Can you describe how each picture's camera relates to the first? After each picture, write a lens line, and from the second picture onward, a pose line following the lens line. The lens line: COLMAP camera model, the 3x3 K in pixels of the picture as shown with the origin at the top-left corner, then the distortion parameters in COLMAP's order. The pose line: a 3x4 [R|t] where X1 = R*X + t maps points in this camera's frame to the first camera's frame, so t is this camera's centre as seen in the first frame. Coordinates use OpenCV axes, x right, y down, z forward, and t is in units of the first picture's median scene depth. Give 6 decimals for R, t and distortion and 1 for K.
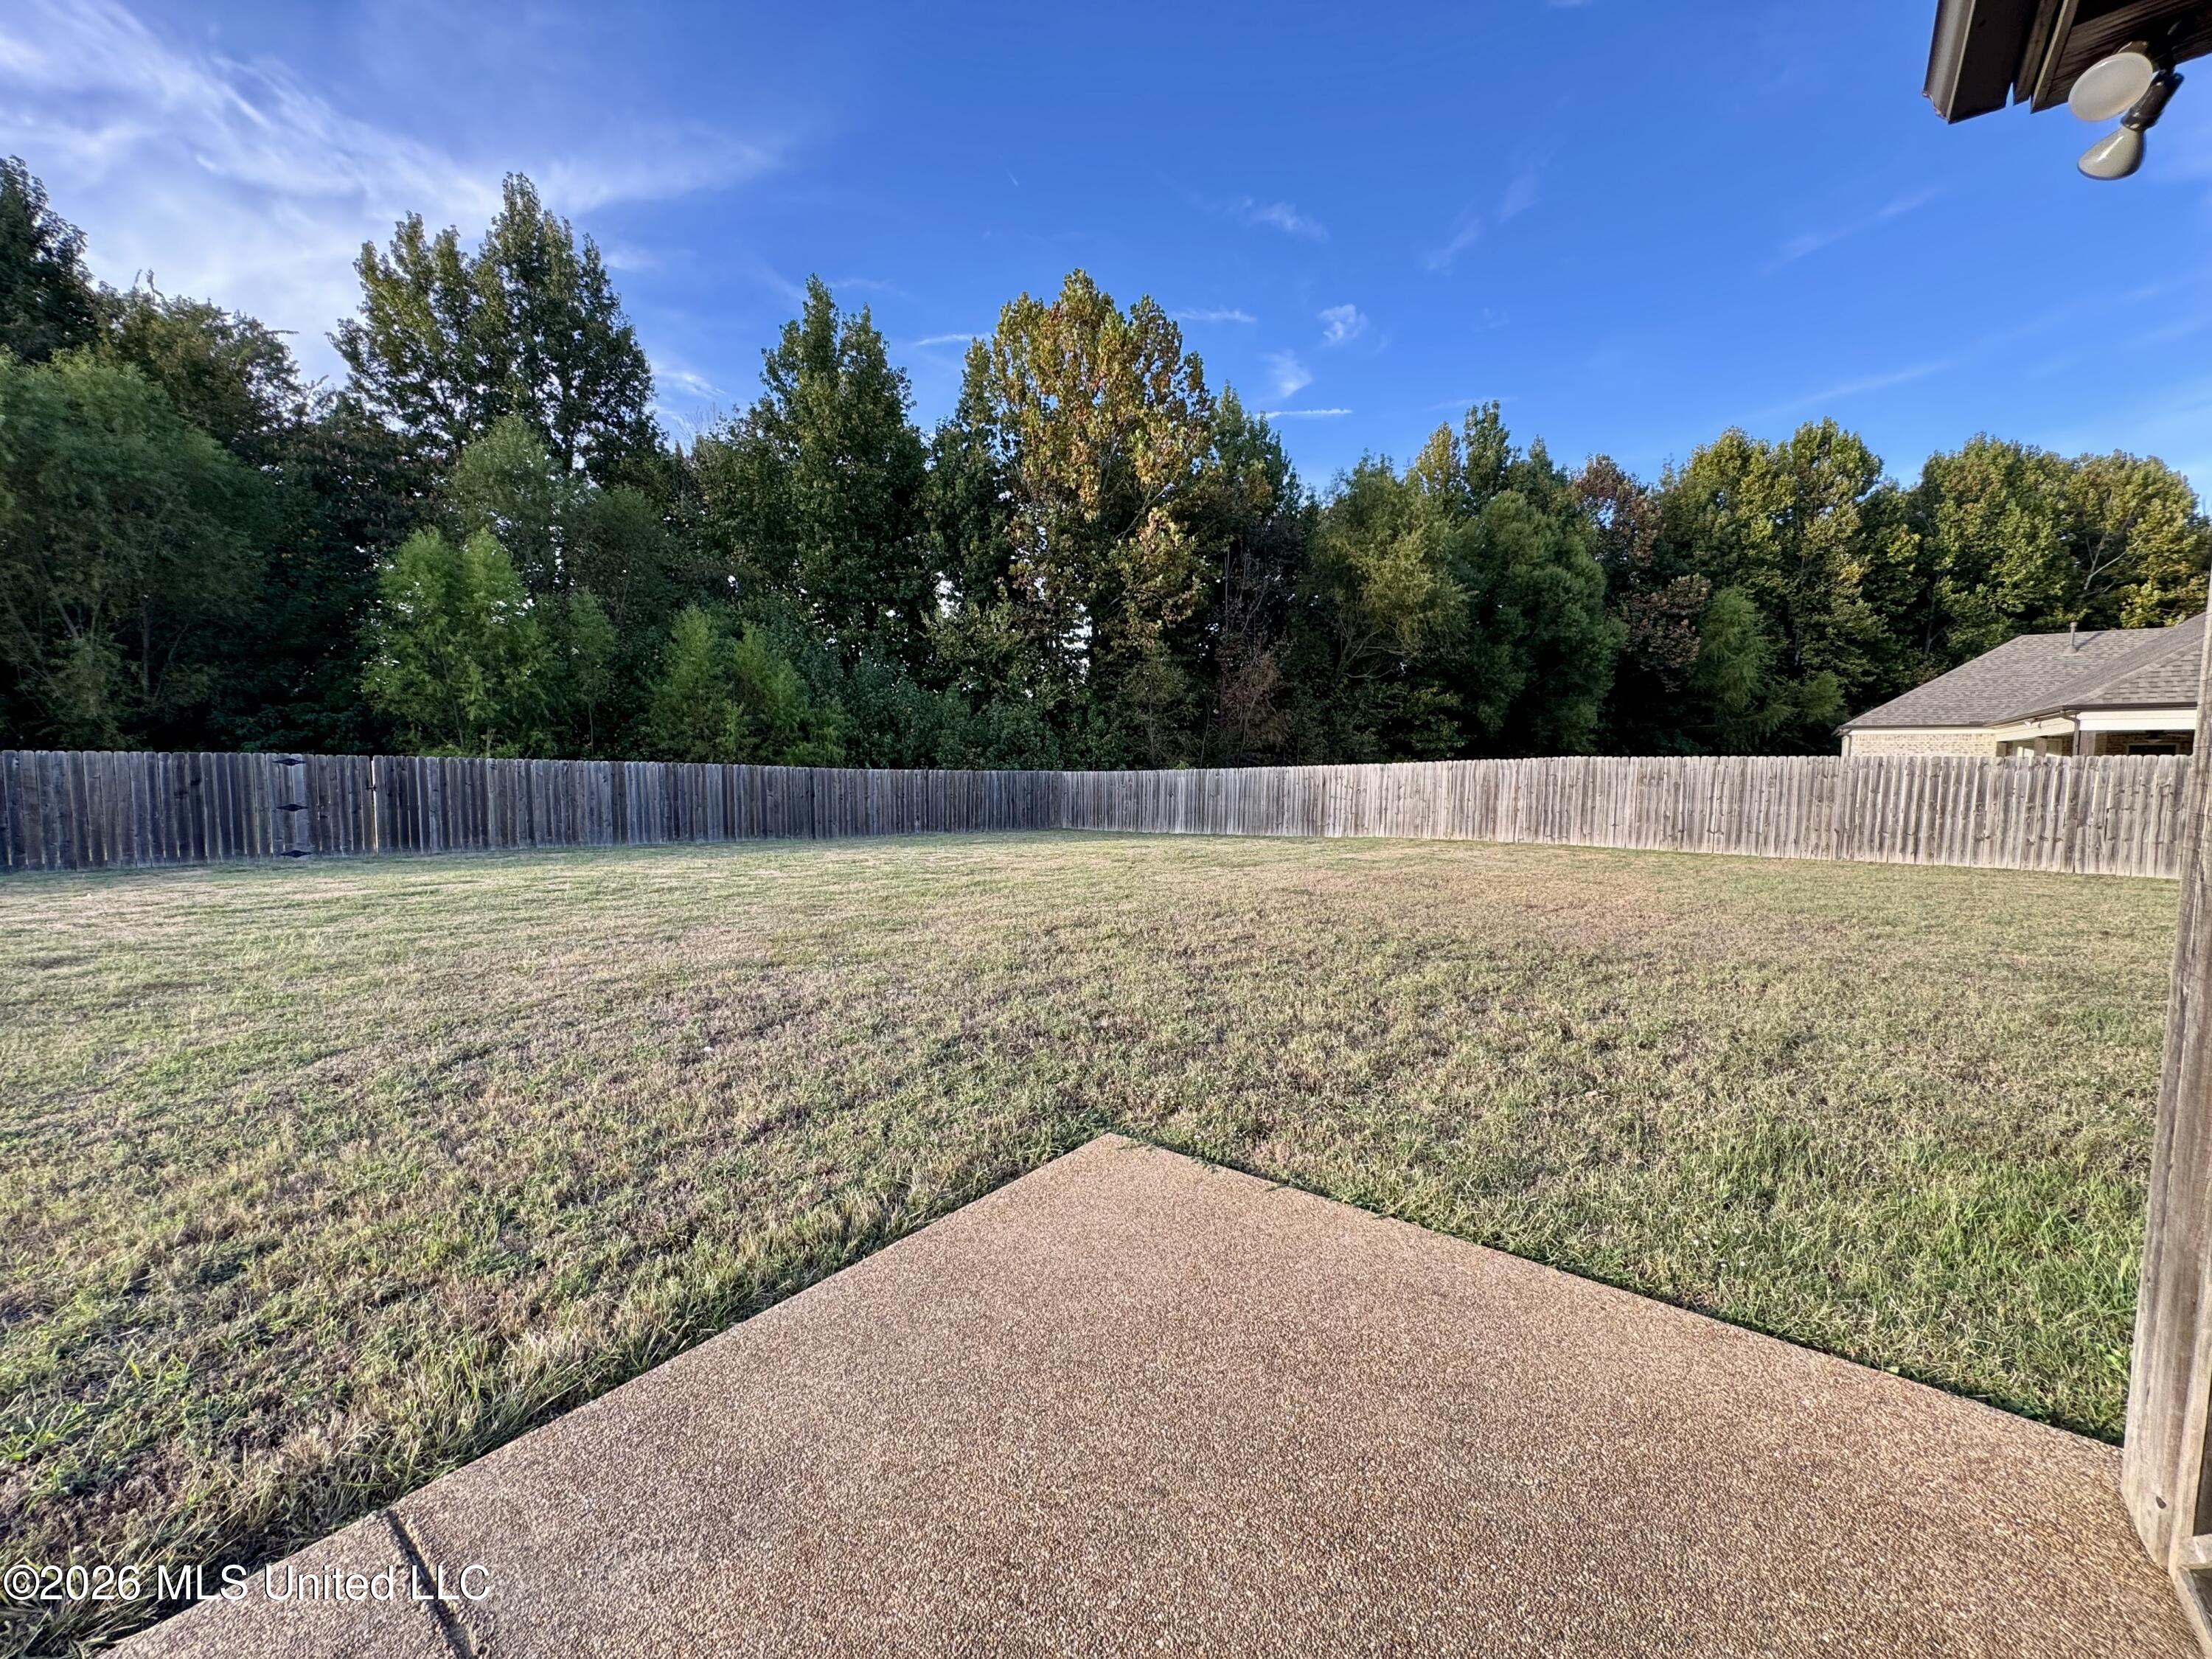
lens RADIAL K [[886.3, 0, 1110.9], [0, 886.3, 825.7], [0, 0, 1]] dist [-0.002626, -0.000126]
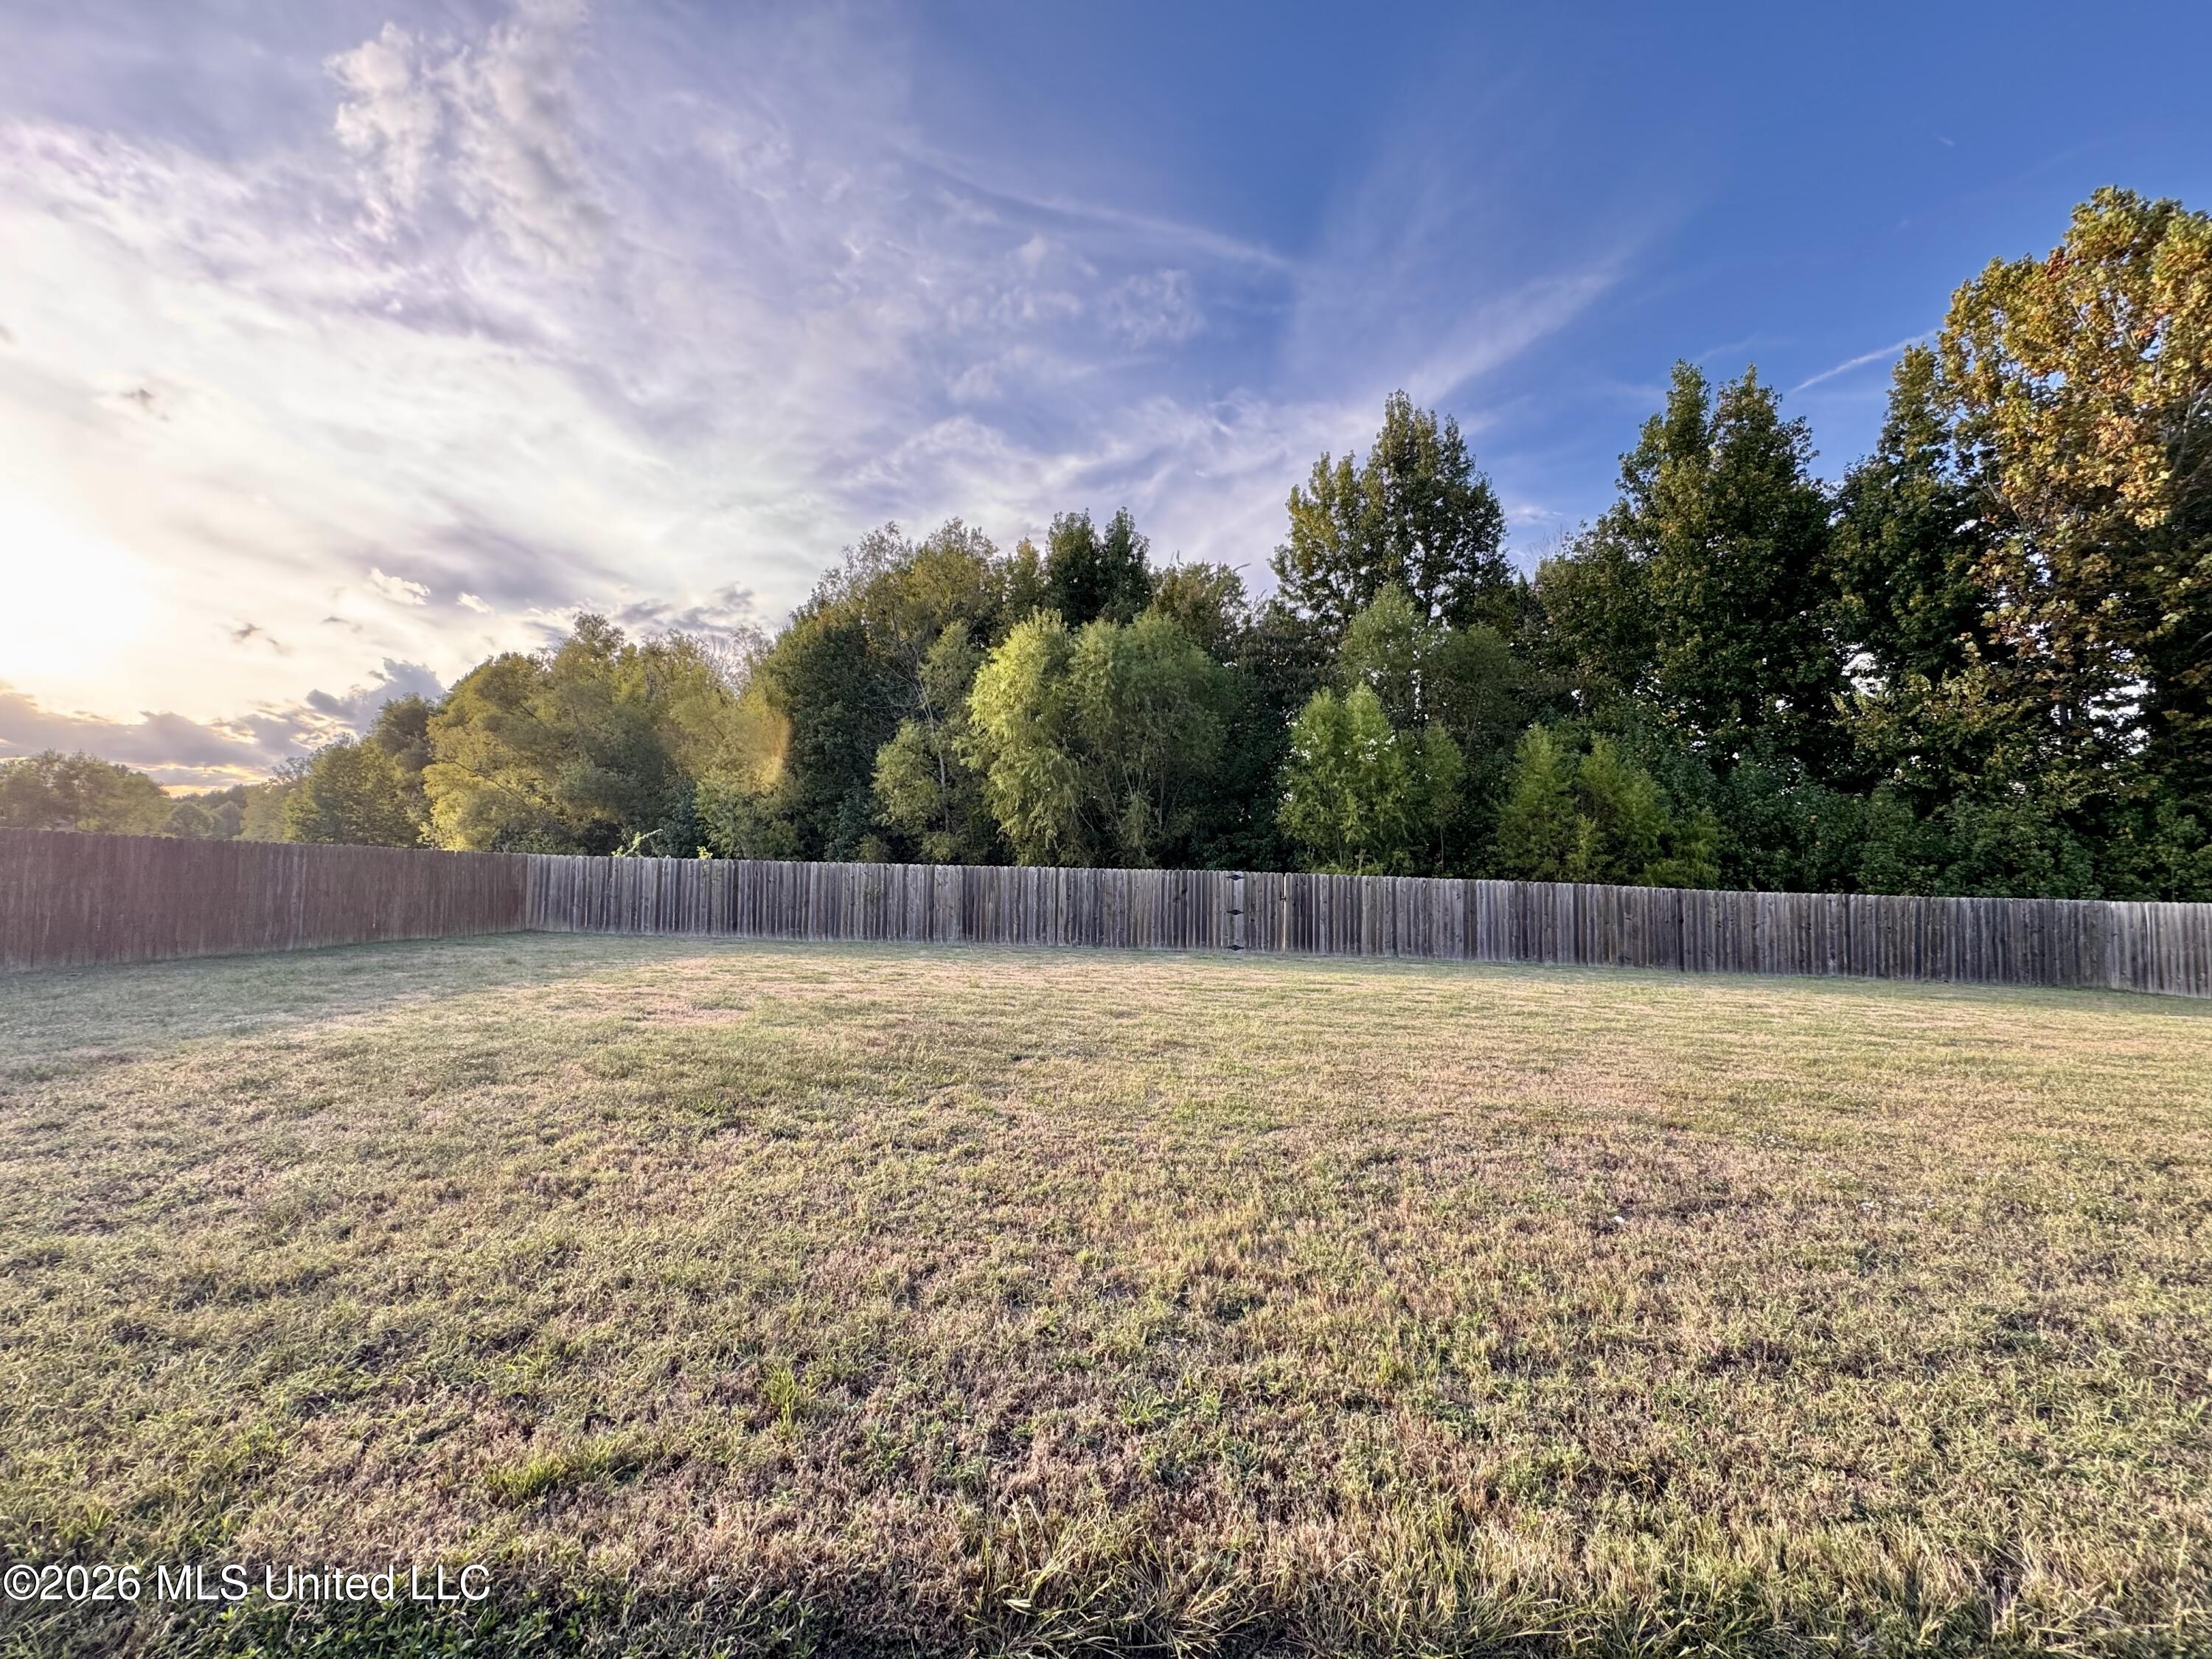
lens RADIAL K [[886.3, 0, 1097.4], [0, 886.3, 819.2], [0, 0, 1]] dist [-0.002626, -0.000126]
pose [[0.630843, -0.041376, -0.774807, -0.028672], [-0.065984, 0.992099, -0.106704, -0.003556], [0.773100, 0.118439, 0.623128, 0.005111]]
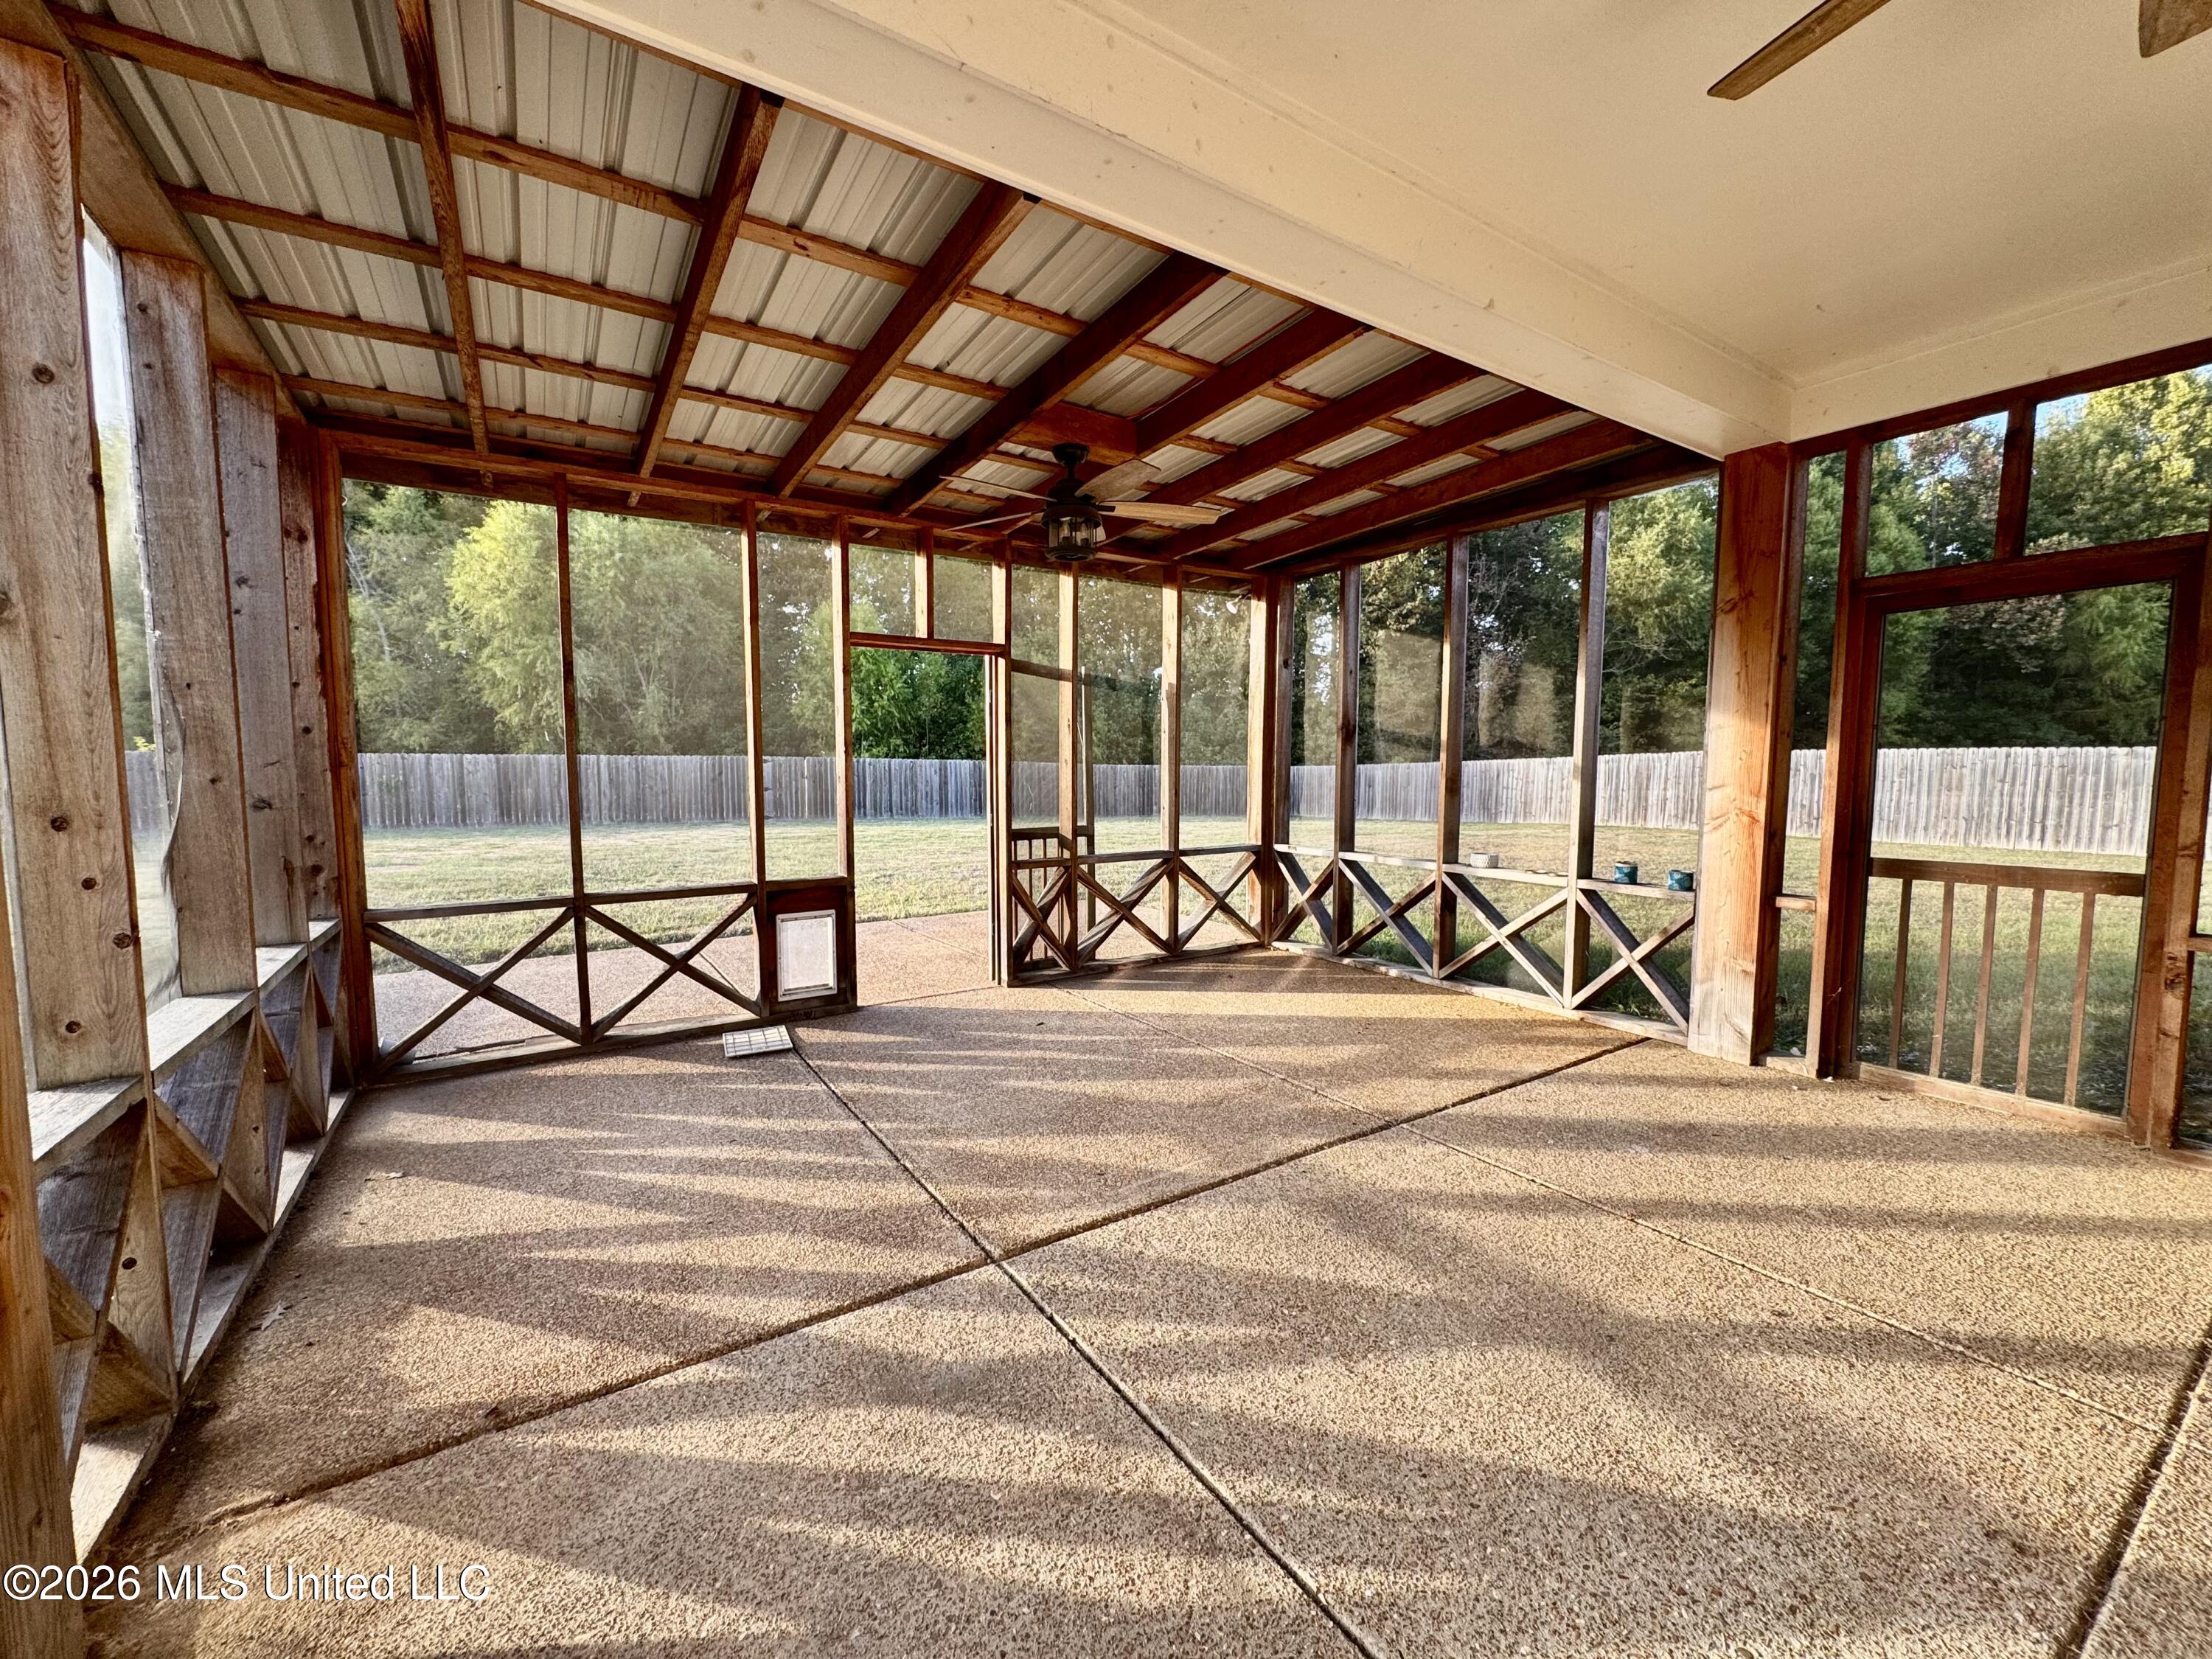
lens RADIAL K [[886.3, 0, 1113.7], [0, 886.3, 831.5], [0, 0, 1]] dist [-0.002626, -0.000126]
pose [[0.947426, 0.019677, -0.319368, 0.199821], [-0.016524, 0.999784, 0.012581, 0.025111], [0.319547, -0.006643, 0.947547, -0.330855]]
